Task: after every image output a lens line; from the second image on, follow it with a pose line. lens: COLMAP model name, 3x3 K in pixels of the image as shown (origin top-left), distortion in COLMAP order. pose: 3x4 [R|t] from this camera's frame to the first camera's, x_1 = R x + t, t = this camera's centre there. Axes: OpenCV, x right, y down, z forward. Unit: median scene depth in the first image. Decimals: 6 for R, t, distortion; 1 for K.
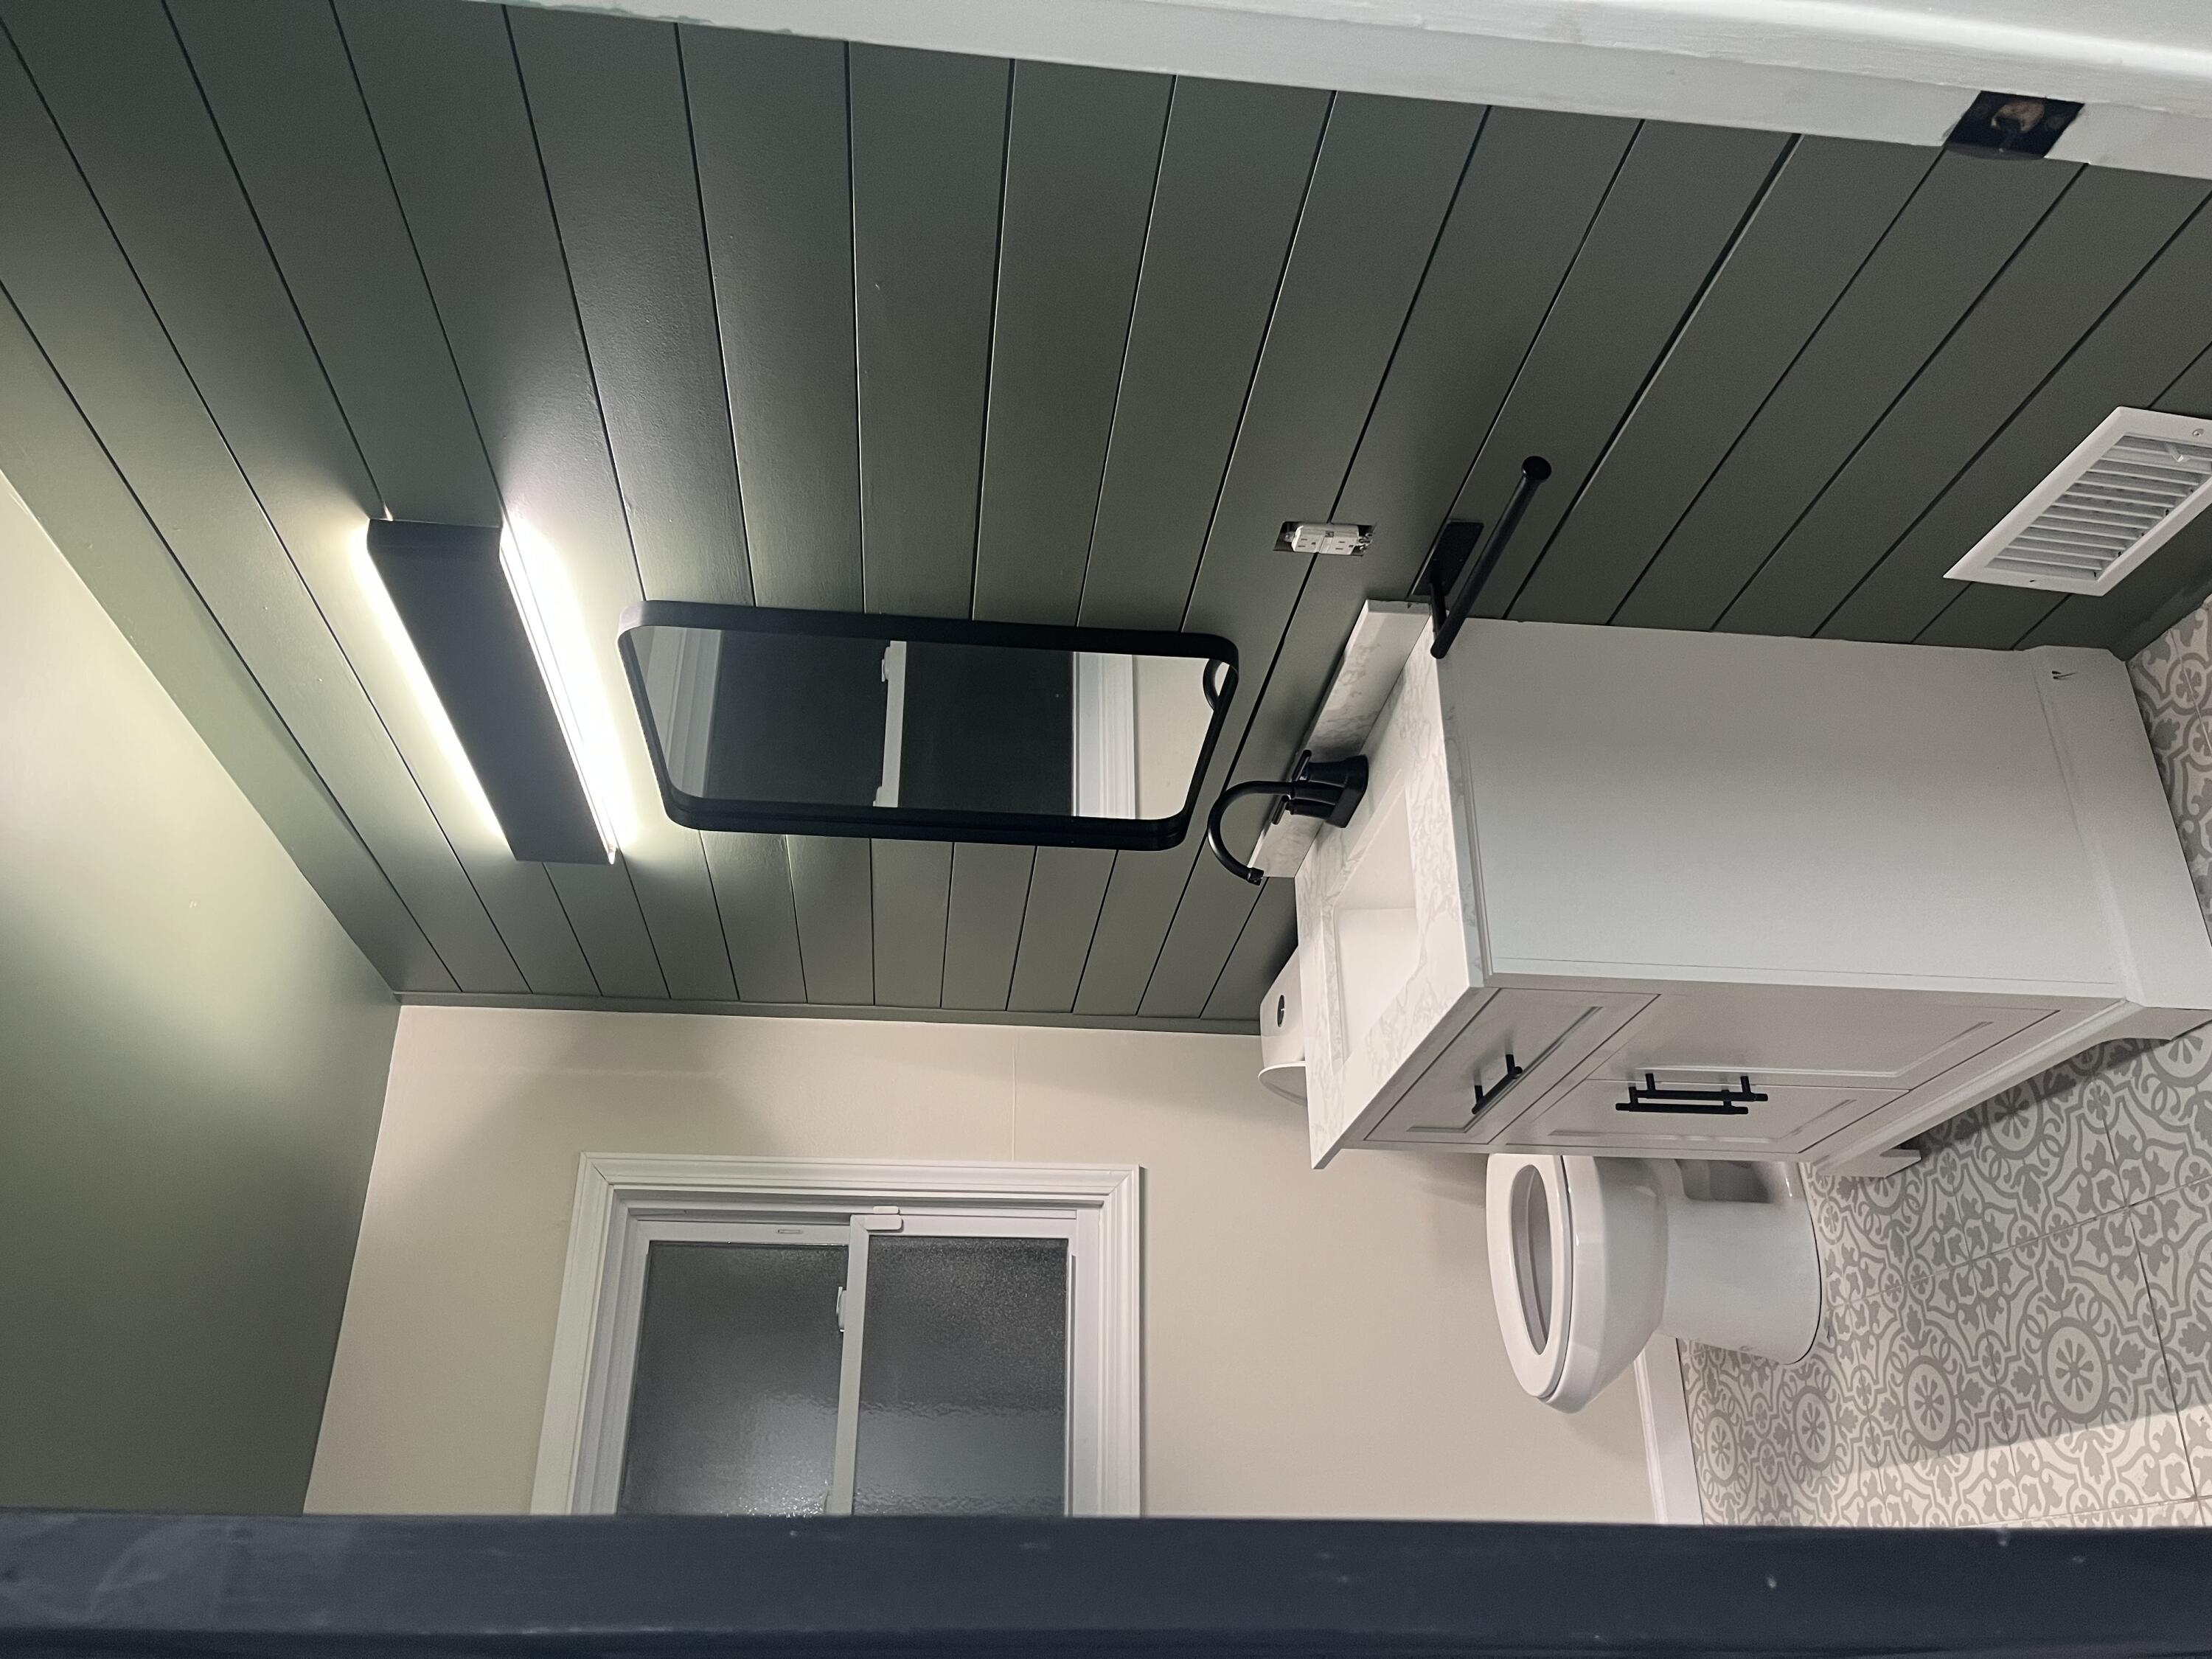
lens RADIAL K [[1657.1, 0, 1108.2], [0, 1657.1, 827.6], [0, 0, 1]] dist [0.026770, -0.022195]
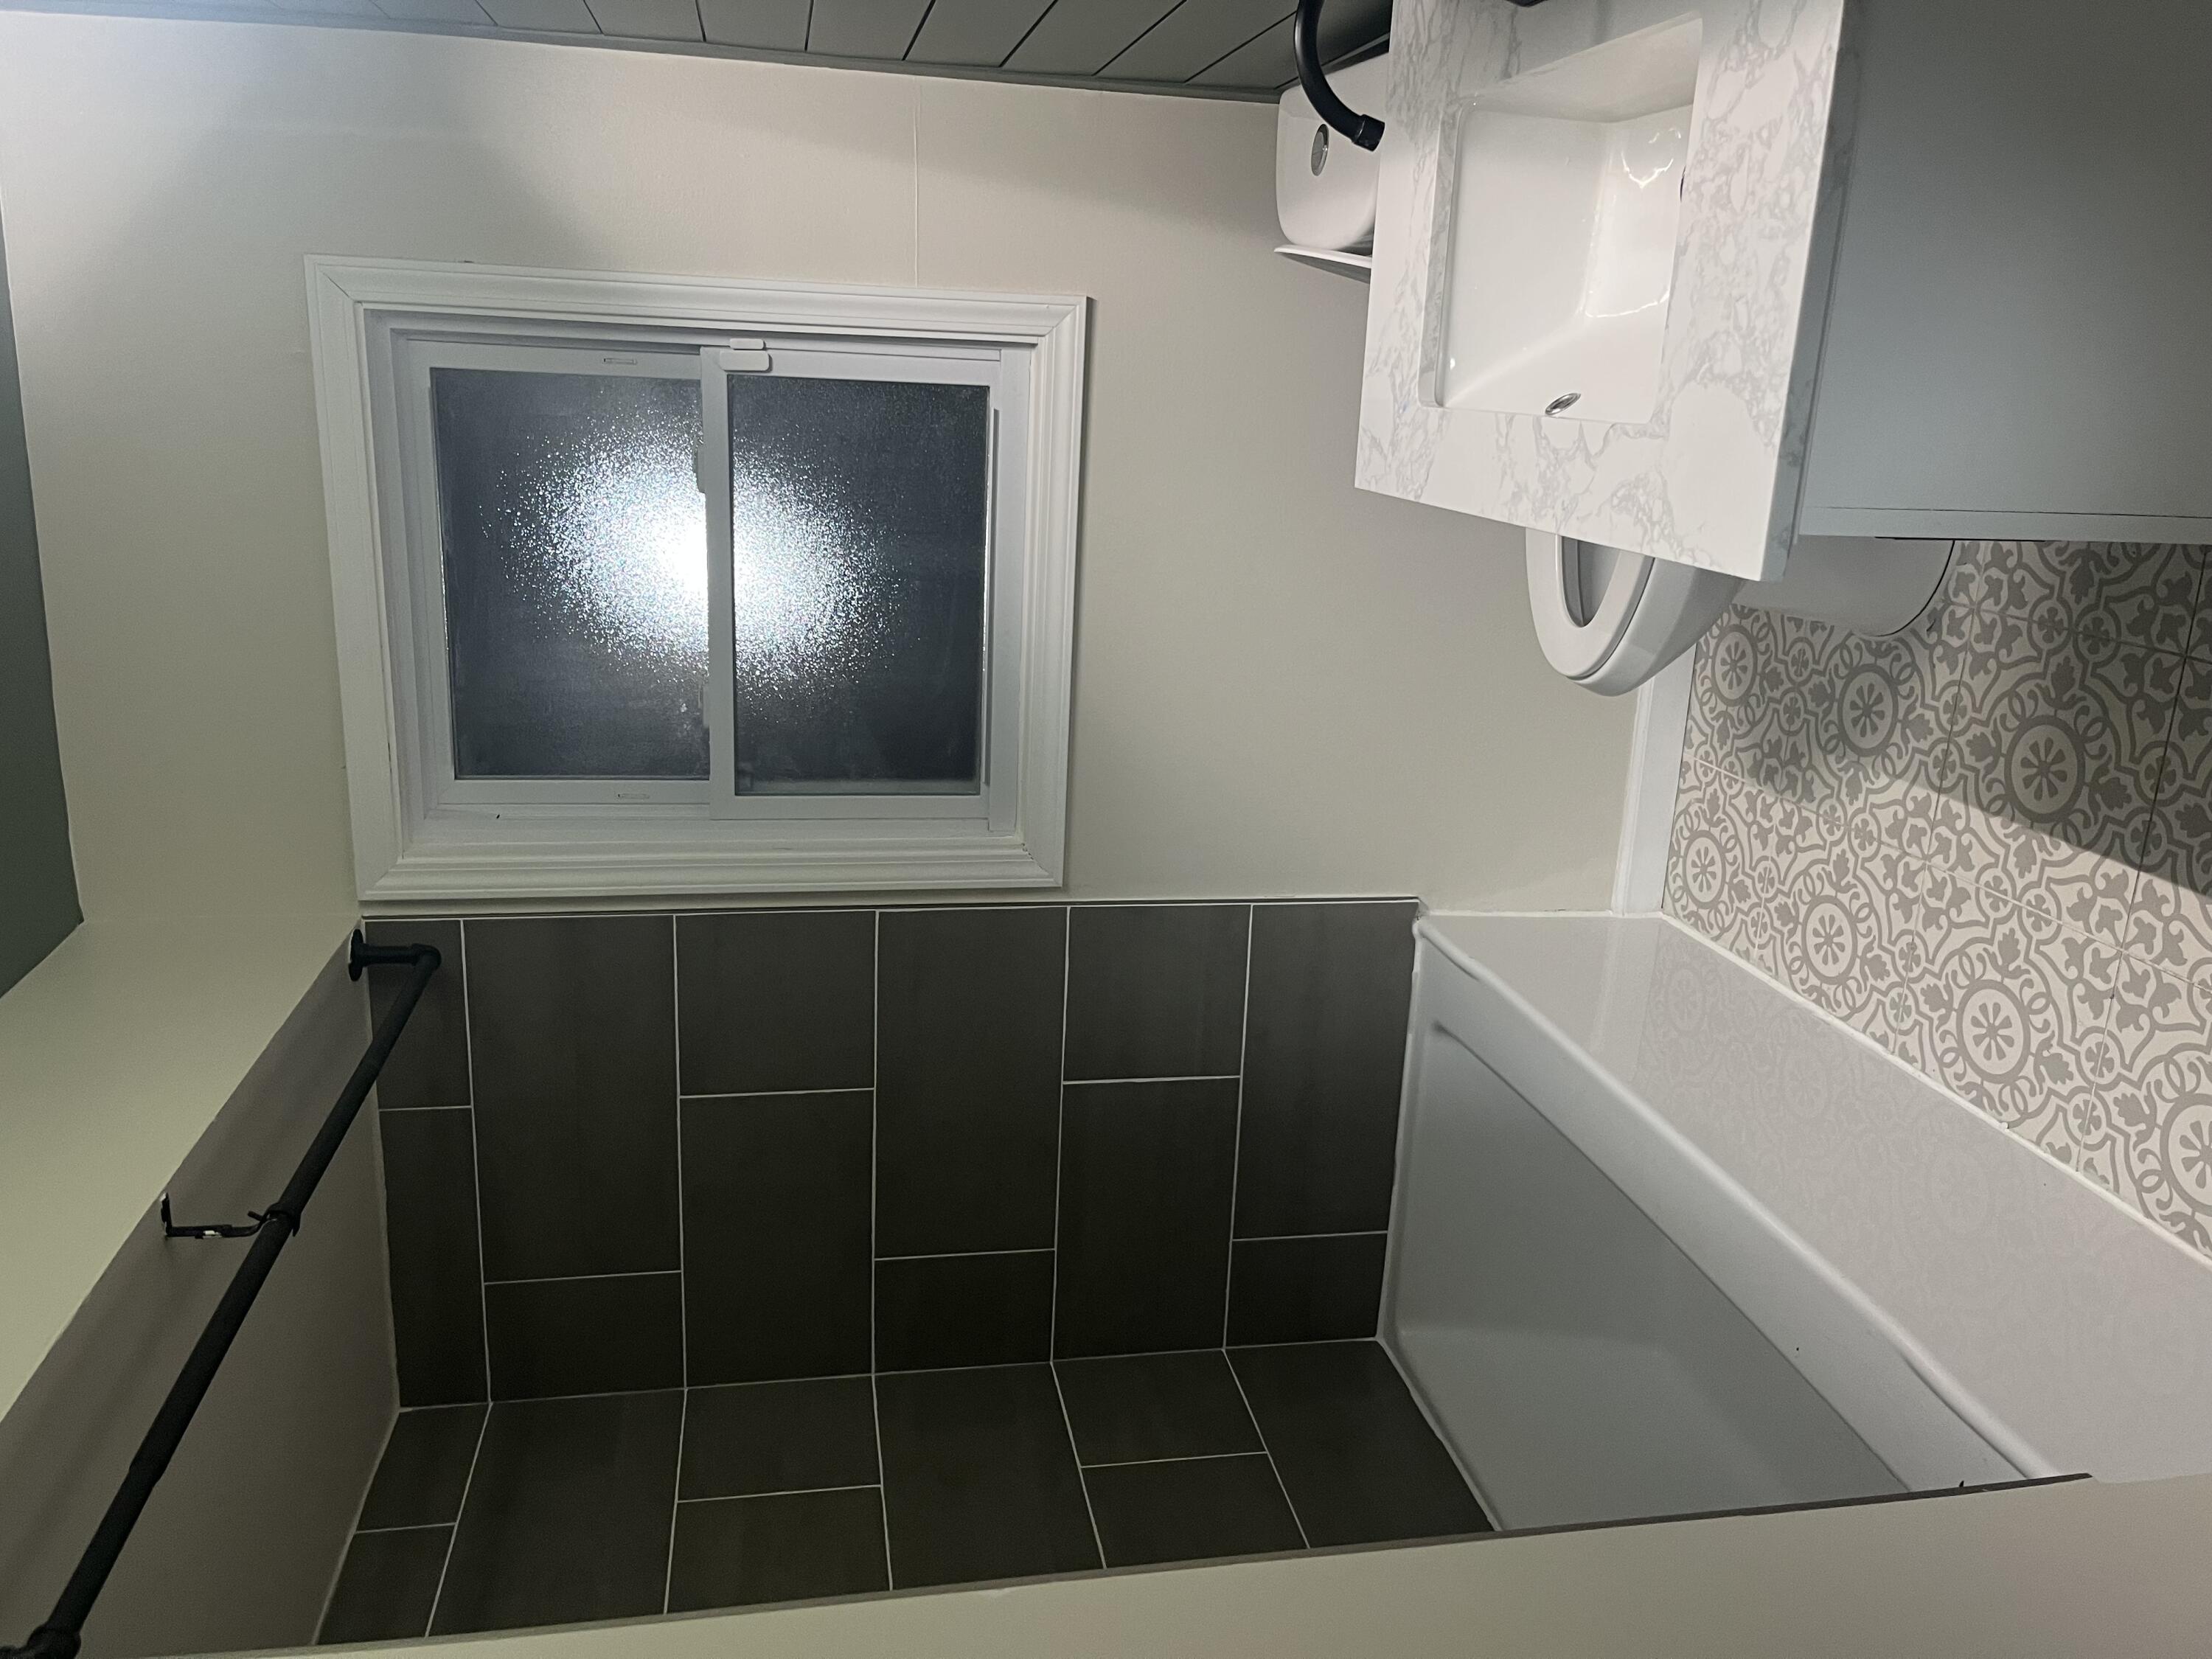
lens RADIAL K [[1657.1, 0, 1106.1], [0, 1657.1, 829.5], [0, 0, 1]] dist [0.026770, -0.022195]
pose [[0.996638, 0.017732, 0.079983, -0.034761], [-0.066106, 0.750733, 0.657290, -0.134117], [-0.048391, -0.660368, 0.749381, 0.349043]]
